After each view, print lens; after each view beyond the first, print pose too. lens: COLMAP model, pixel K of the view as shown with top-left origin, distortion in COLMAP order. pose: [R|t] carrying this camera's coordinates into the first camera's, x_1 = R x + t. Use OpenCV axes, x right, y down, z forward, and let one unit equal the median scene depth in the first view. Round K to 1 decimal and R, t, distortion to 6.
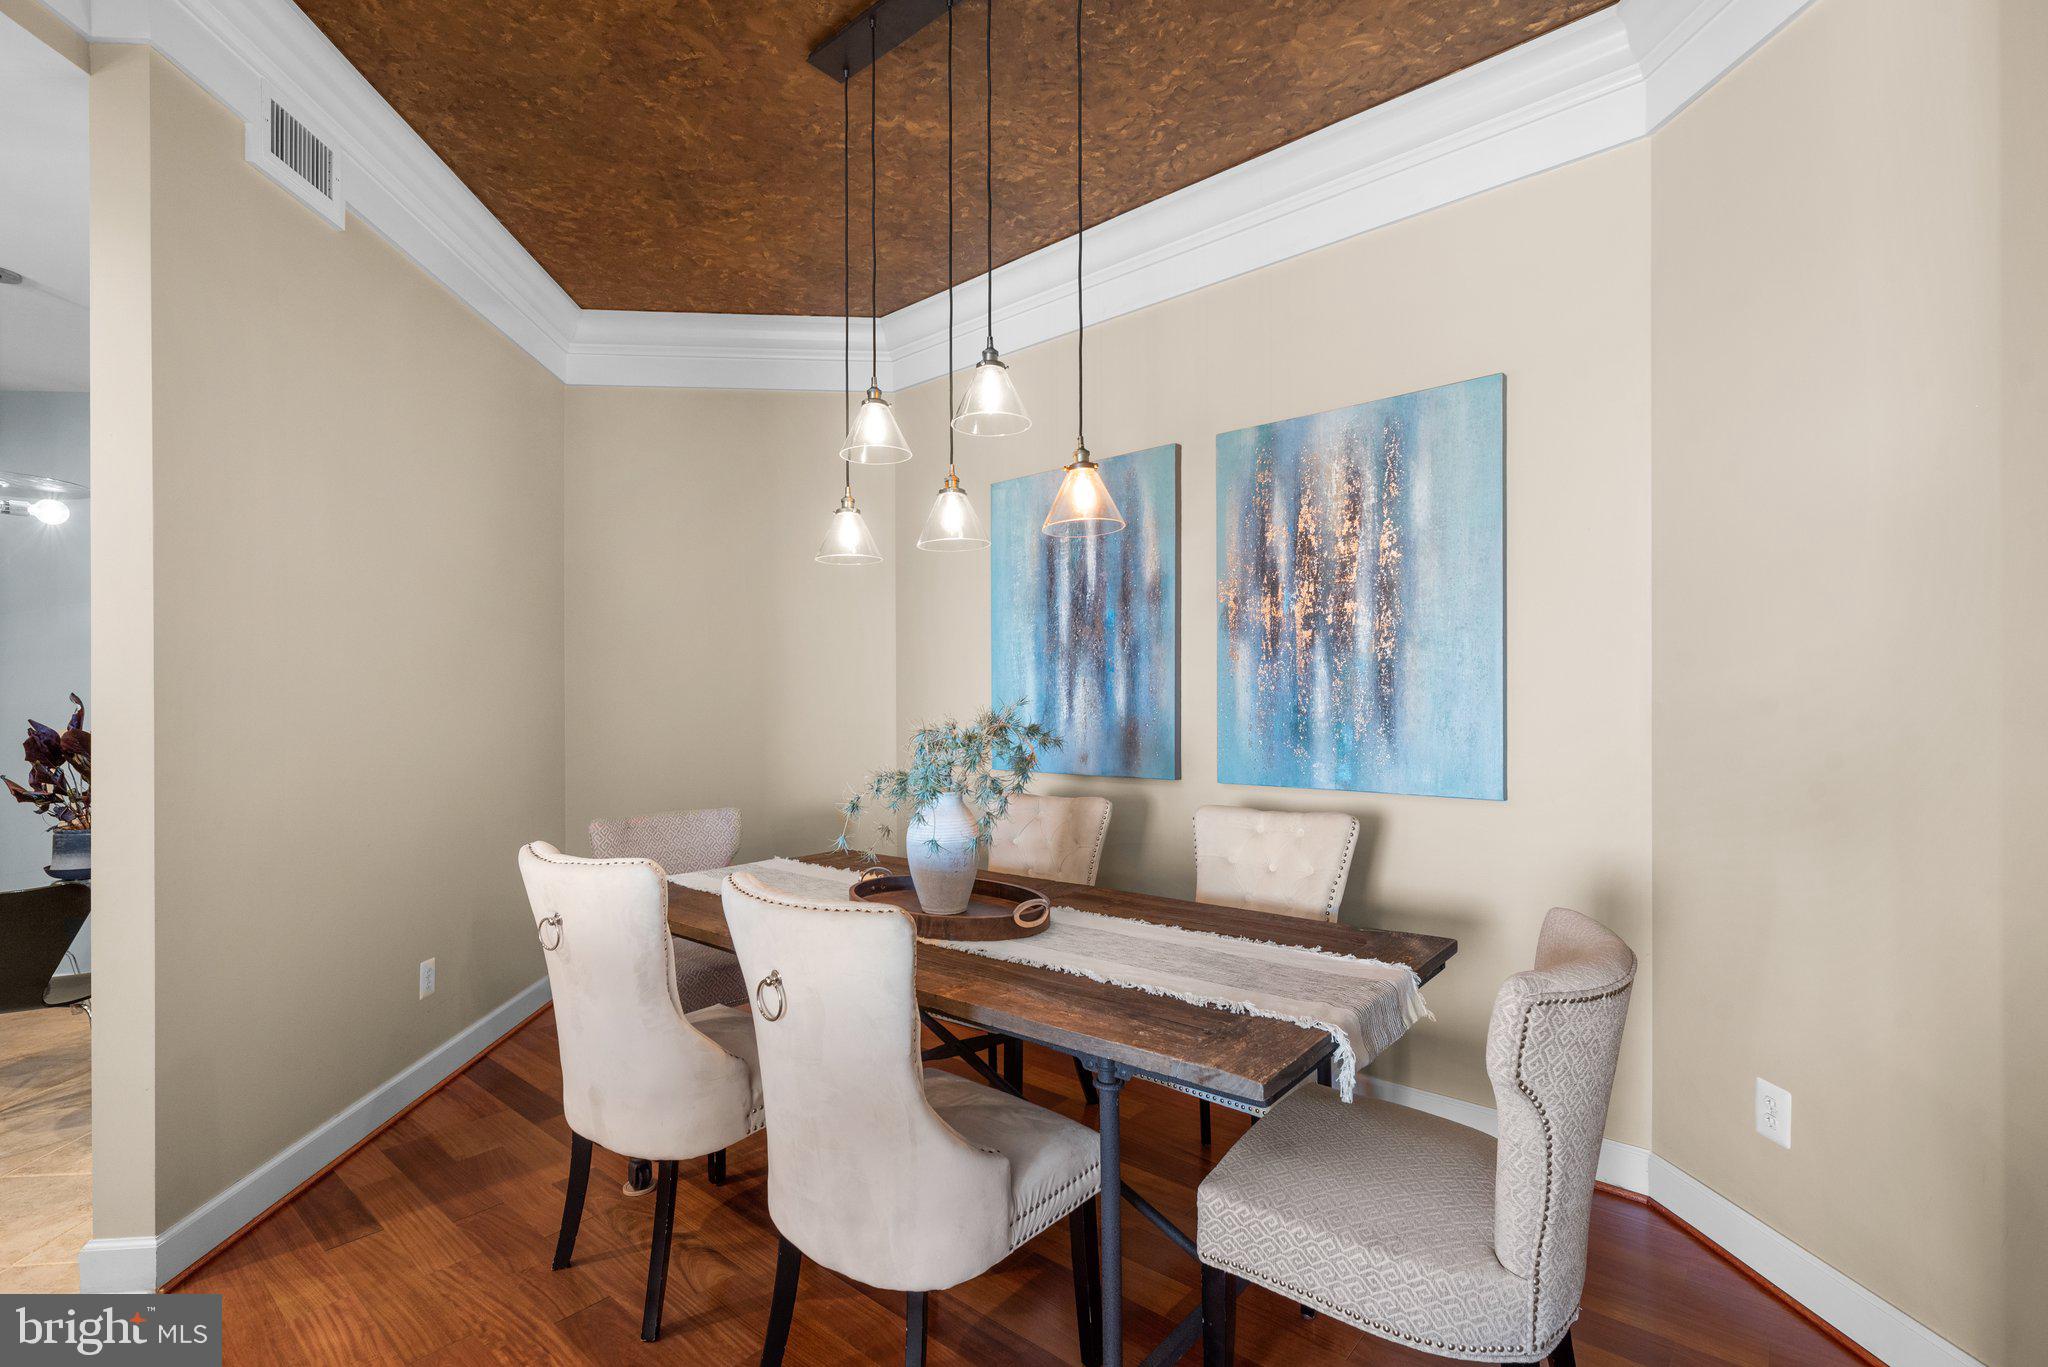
lens RADIAL K [[936.7, 0, 1014.6], [0, 936.7, 693.4], [0, 0, 1]] dist [0.004178, 0.001111]
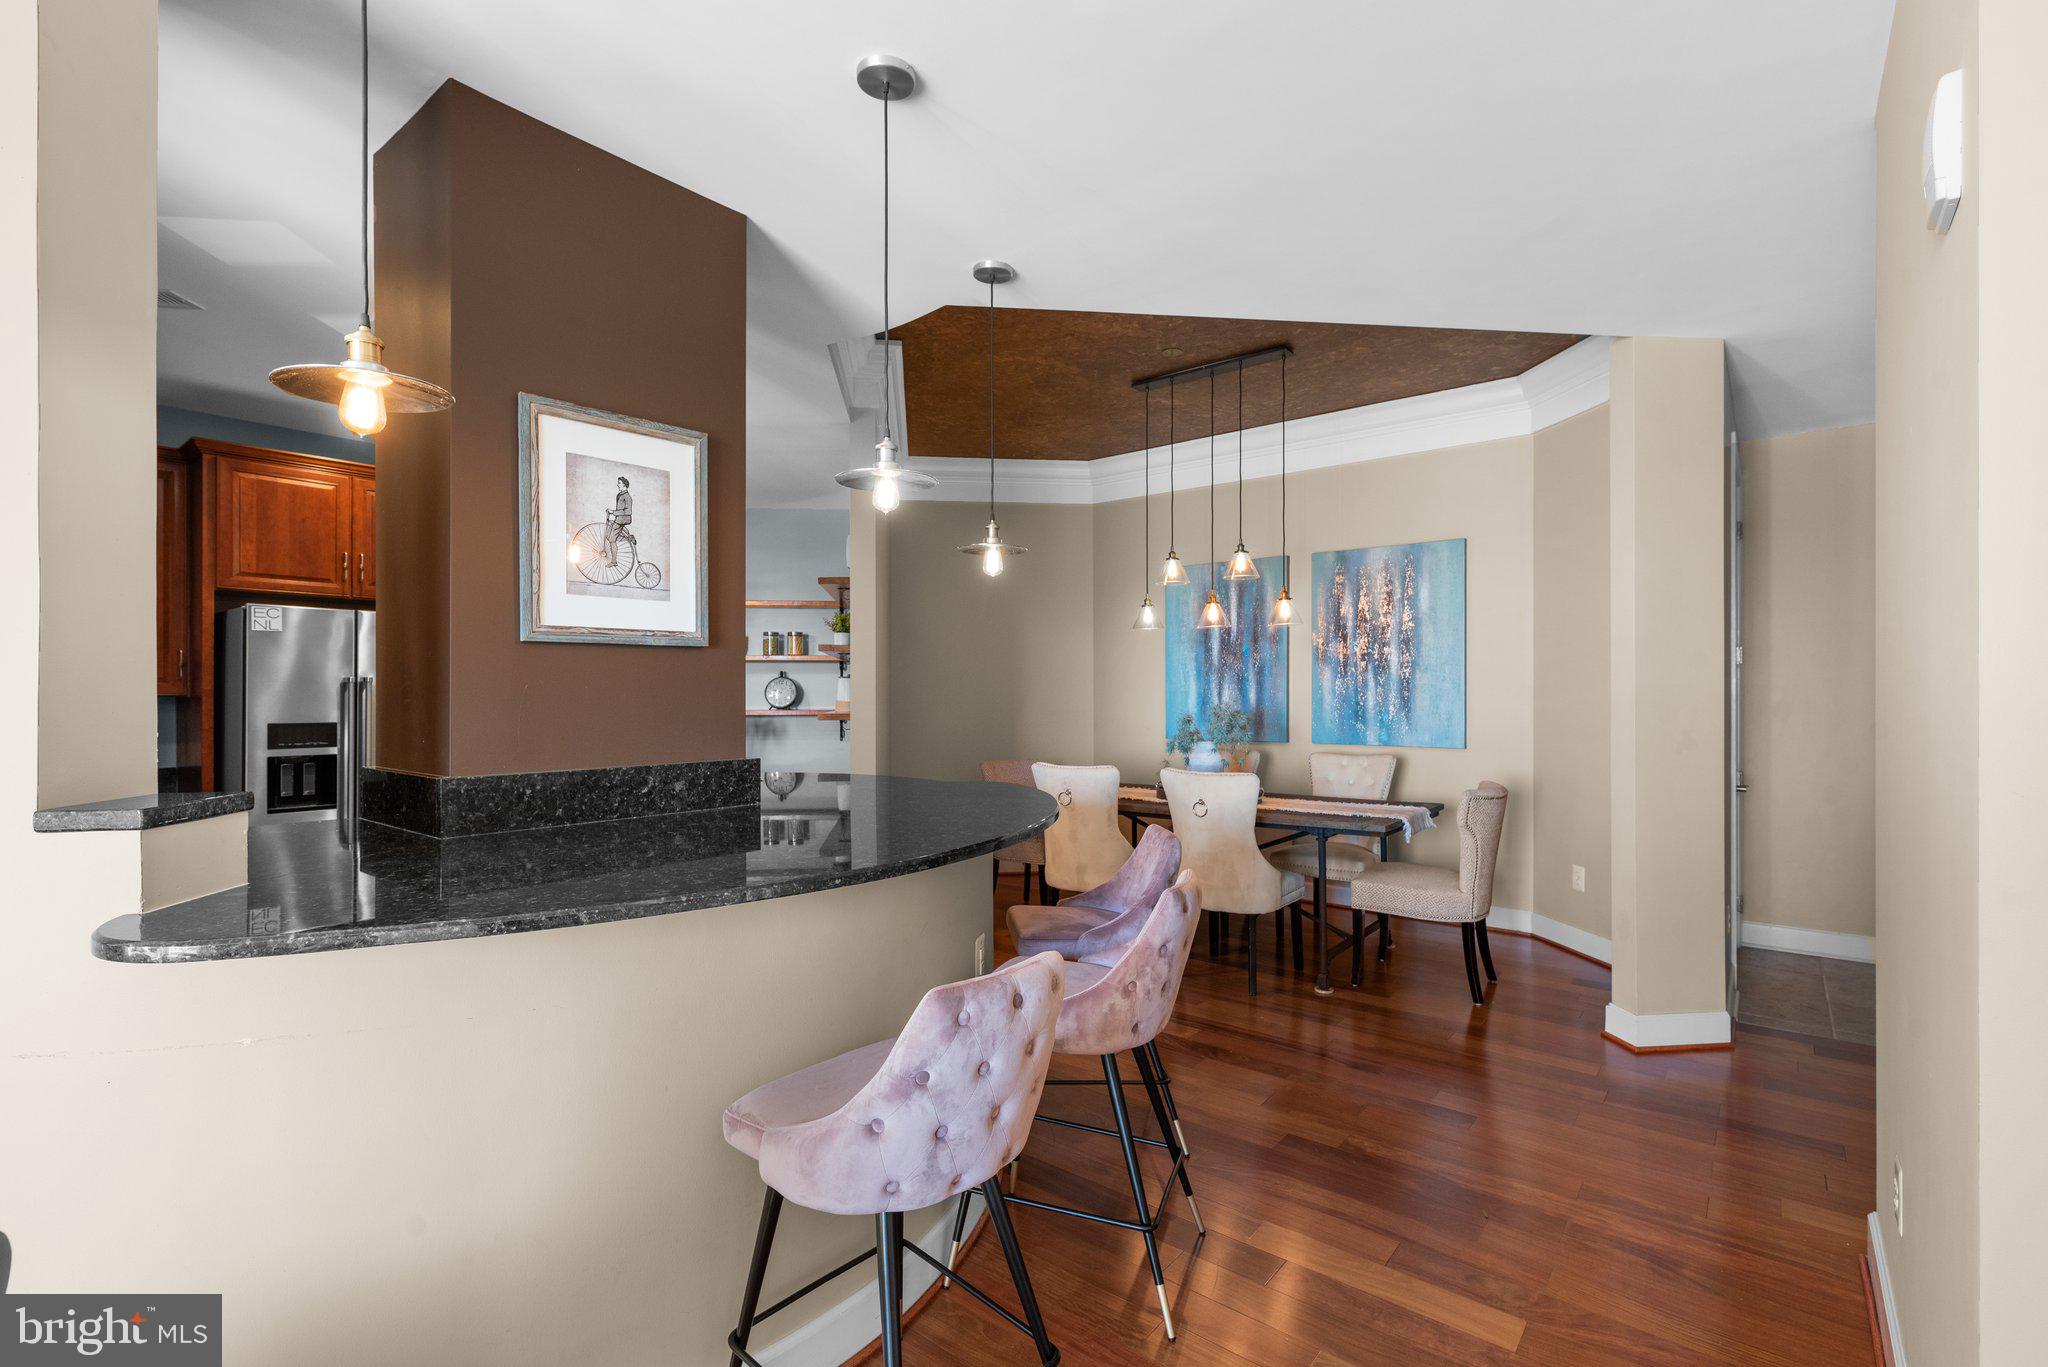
lens RADIAL K [[936.7, 0, 1023.2], [0, 936.7, 683.9], [0, 0, 1]] dist [0.004178, 0.001111]
pose [[0.999421, 0.002966, 0.033893, -0.445693], [-0.002980, 0.999995, 0.000352, -0.021432], [-0.033891, -0.000453, 0.999425, -0.882696]]
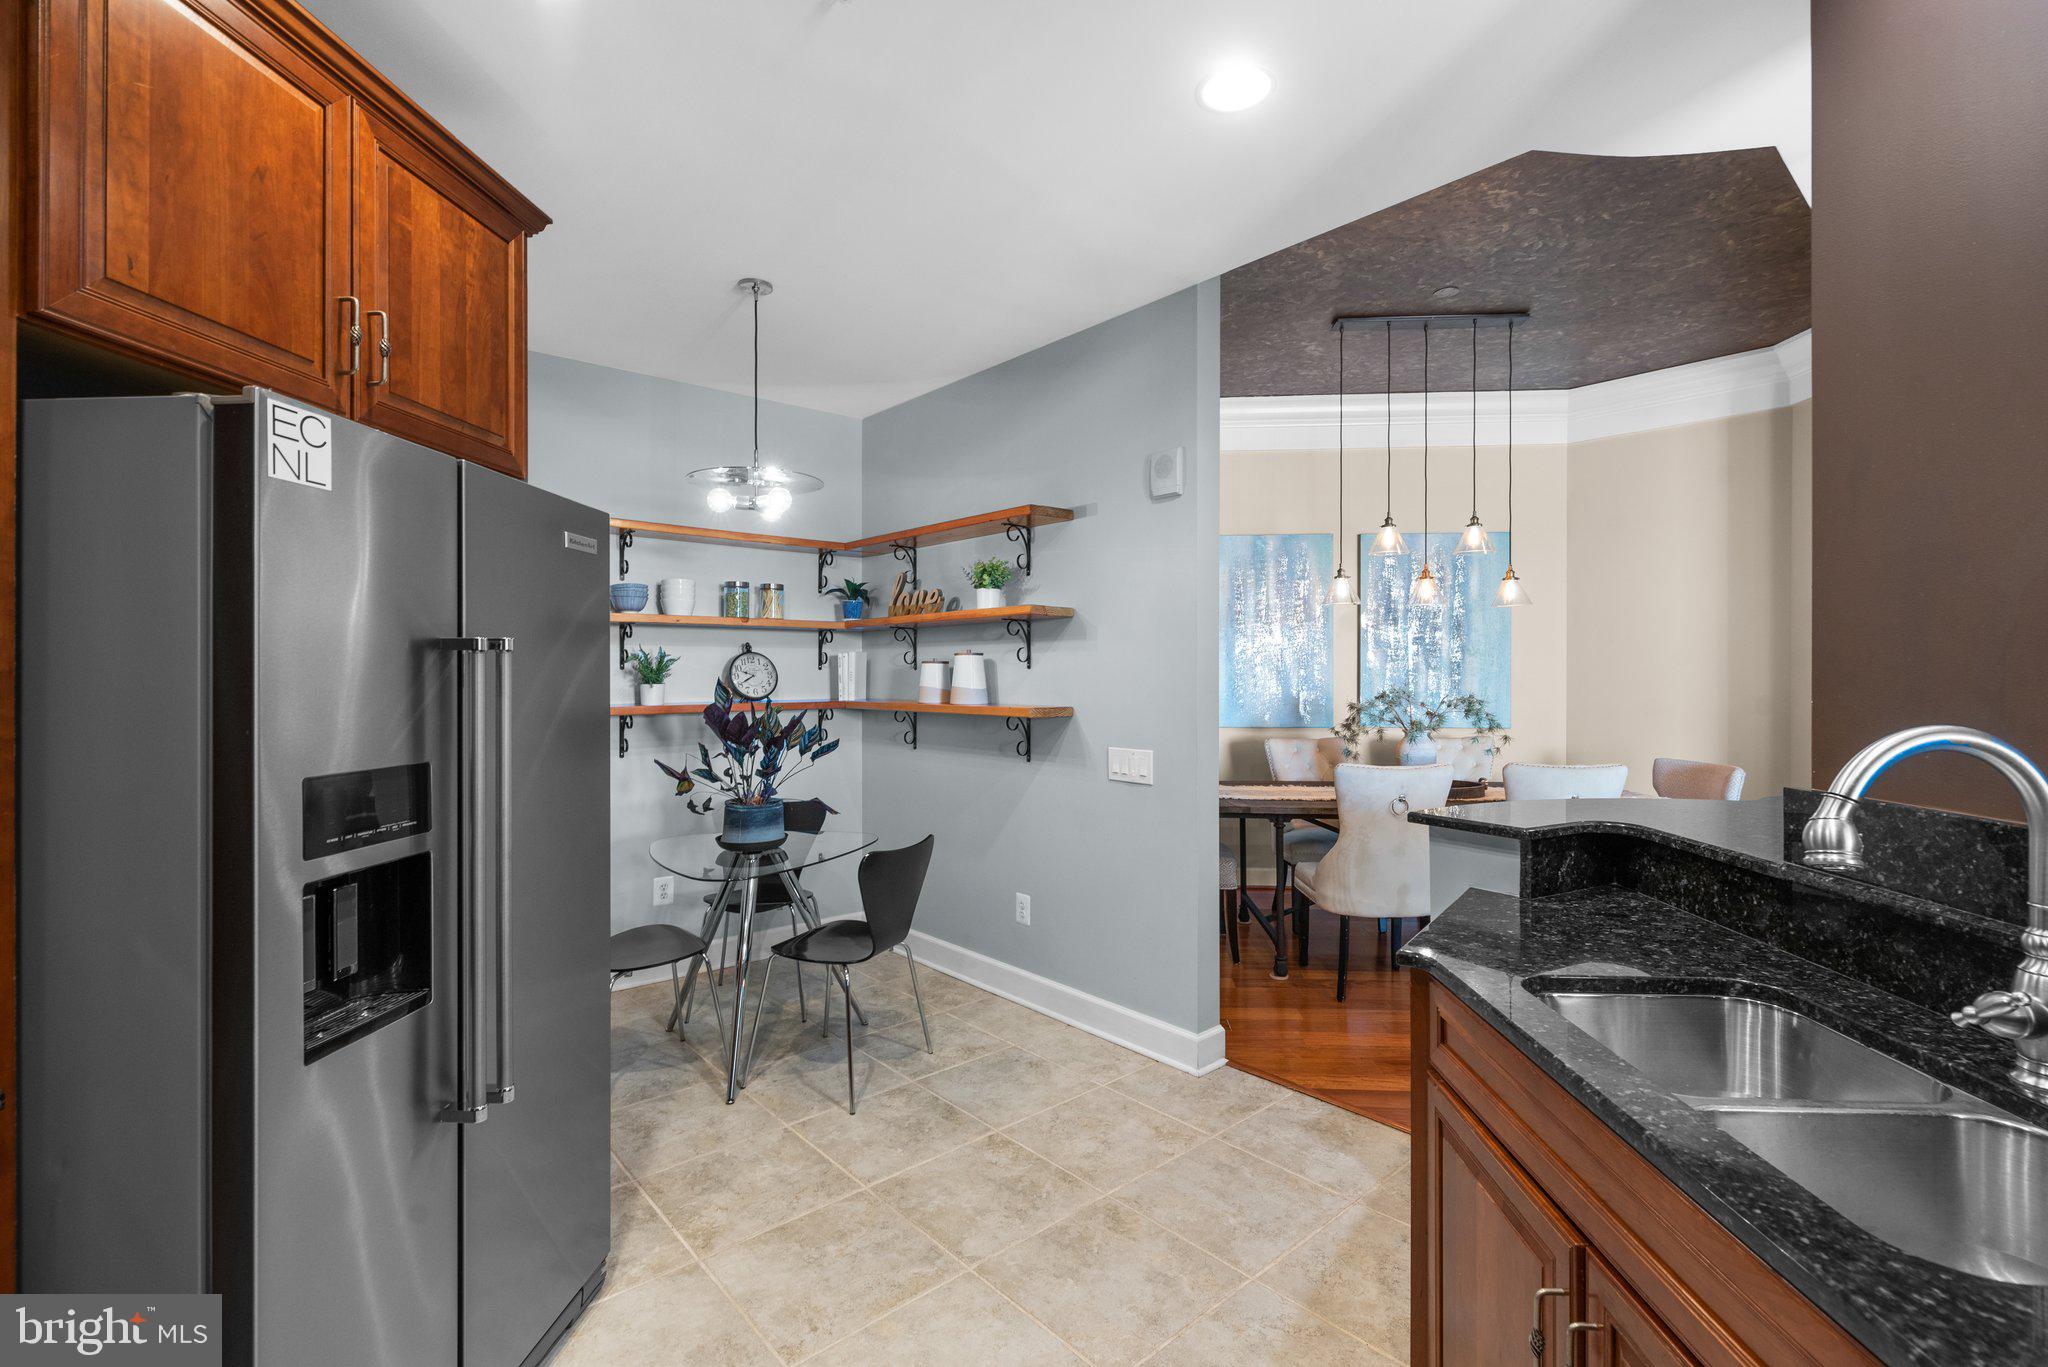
lens RADIAL K [[936.7, 0, 1031.3], [0, 936.7, 672.4], [0, 0, 1]] dist [0.004178, 0.001111]
pose [[0.786358, 0.003775, 0.617760, -1.507731], [-0.007022, 0.999971, 0.002827, -0.012297], [-0.617732, -0.006561, 0.786362, -0.023827]]
